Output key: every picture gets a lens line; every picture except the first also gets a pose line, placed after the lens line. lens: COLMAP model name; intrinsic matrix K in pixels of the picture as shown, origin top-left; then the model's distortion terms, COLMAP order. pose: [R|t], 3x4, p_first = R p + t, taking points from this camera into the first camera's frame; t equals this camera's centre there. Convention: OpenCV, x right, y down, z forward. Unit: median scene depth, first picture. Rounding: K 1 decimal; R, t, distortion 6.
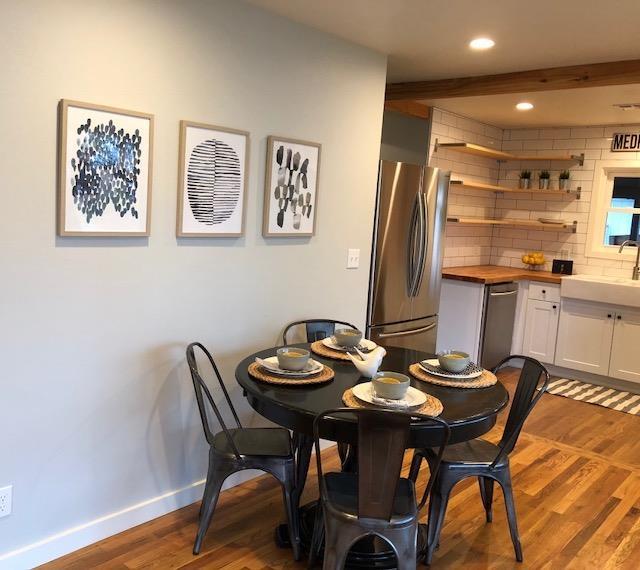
lens RADIAL K [[629.6, 0, 300.4], [0, 629.6, 271.1], [0, 0, 1]] dist [0.056339, 0.000000]
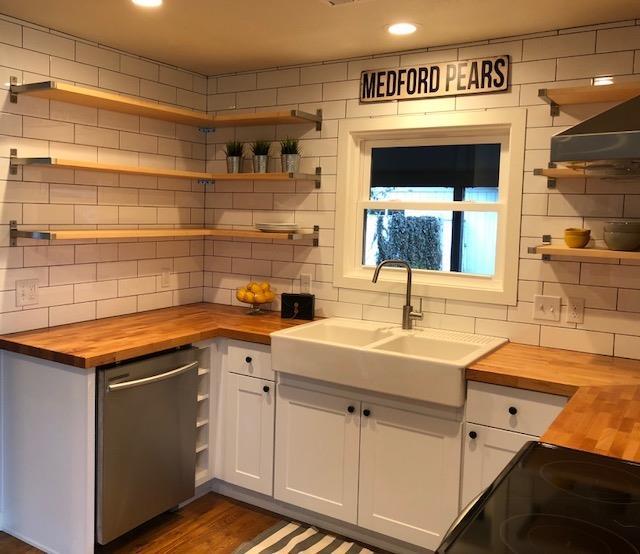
lens RADIAL K [[637.5, 0, 257.9], [0, 637.5, 254.9], [0, 0, 1]] dist [0.013326, 0.000000]
pose [[0.993620, -0.046531, 0.102737, 0.341090], [0.049526, 0.998413, -0.026801, -0.042112], [-0.101327, 0.031718, 0.994347, 0.460517]]
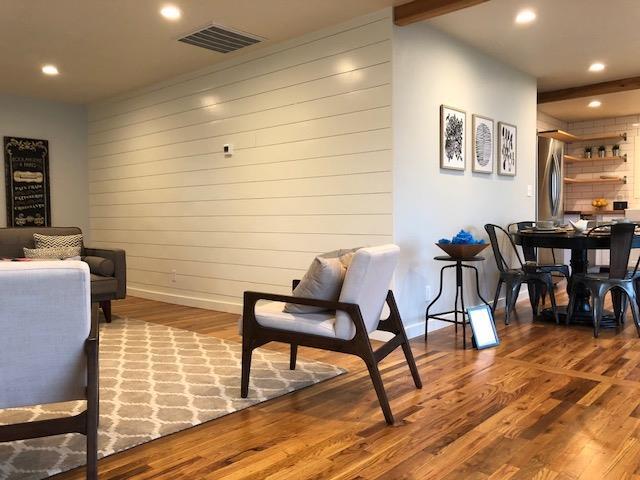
lens RADIAL K [[523.9, 0, 315.4], [0, 523.9, 235.0], [0, 0, 1]] dist [0.024532, -0.023548]
pose [[0.997052, -0.071878, -0.026844, -0.316884], [0.069864, 0.995122, -0.069656, 0.108104], [0.031720, 0.067576, 0.997210, -0.315068]]
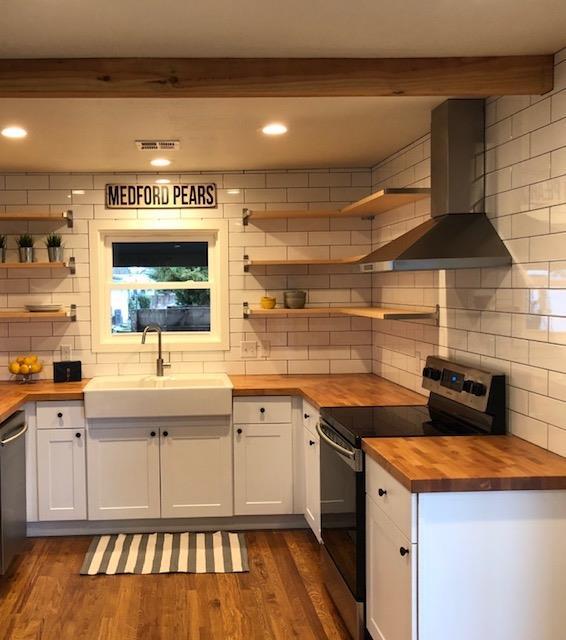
lens RADIAL K [[711.7, 0, 204.8], [0, 711.7, 318.8], [0, 0, 1]] dist [0.065014, 0.000000]
pose [[0.722296, -0.105979, 0.683415, -0.009219], [0.132912, 0.991040, 0.013210, -0.057897], [-0.678692, 0.081292, 0.729910, 0.341765]]
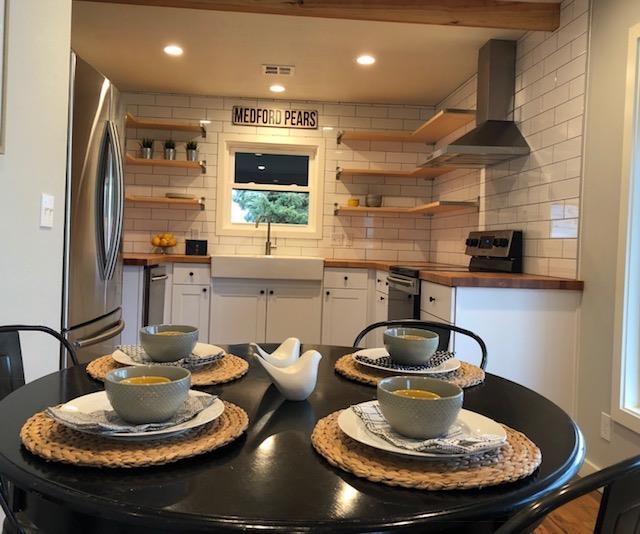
lens RADIAL K [[608.6, 0, 318.4], [0, 608.6, 248.4], [0, 0, 1]] dist [0.078282, 0.000000]
pose [[0.694623, -0.044284, 0.718010, -0.096018], [0.085665, 0.996093, -0.021439, 0.030433], [-0.714255, 0.076400, 0.695703, 0.291533]]
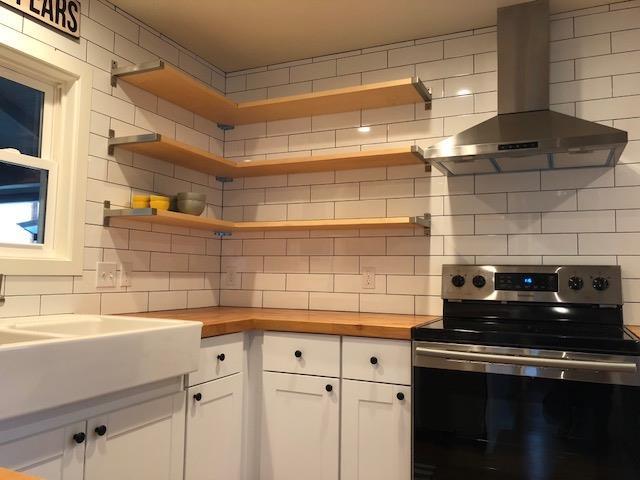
lens RADIAL K [[523.9, 0, 318.8], [0, 523.9, 236.5], [0, 0, 1]] dist [0.024532, -0.023548]
pose [[-0.280485, 0.002990, 0.959854, 0.177277], [0.069113, 0.997462, 0.017089, -0.027777], [-0.957367, 0.071132, -0.279980, 0.896232]]
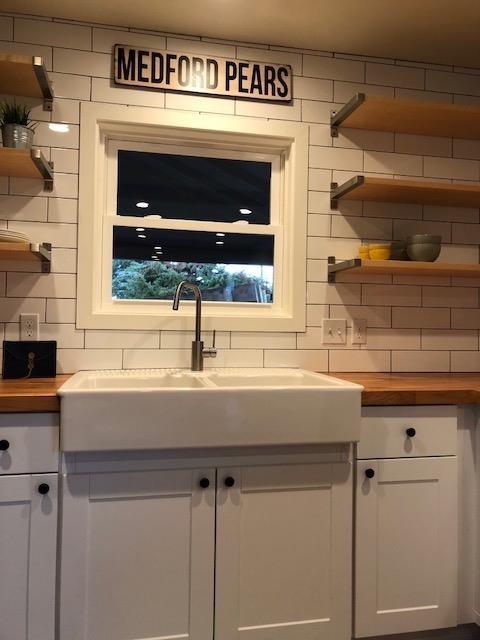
lens RADIAL K [[523.9, 0, 241.5], [0, 523.9, 314.3], [0, 0, 1]] dist [0.024532, -0.023548]
pose [[0.602109, -0.036133, 0.797596, 0.254175], [0.108361, 0.993430, -0.036797, -0.008394], [-0.791027, 0.108584, 0.602068, 0.754248]]
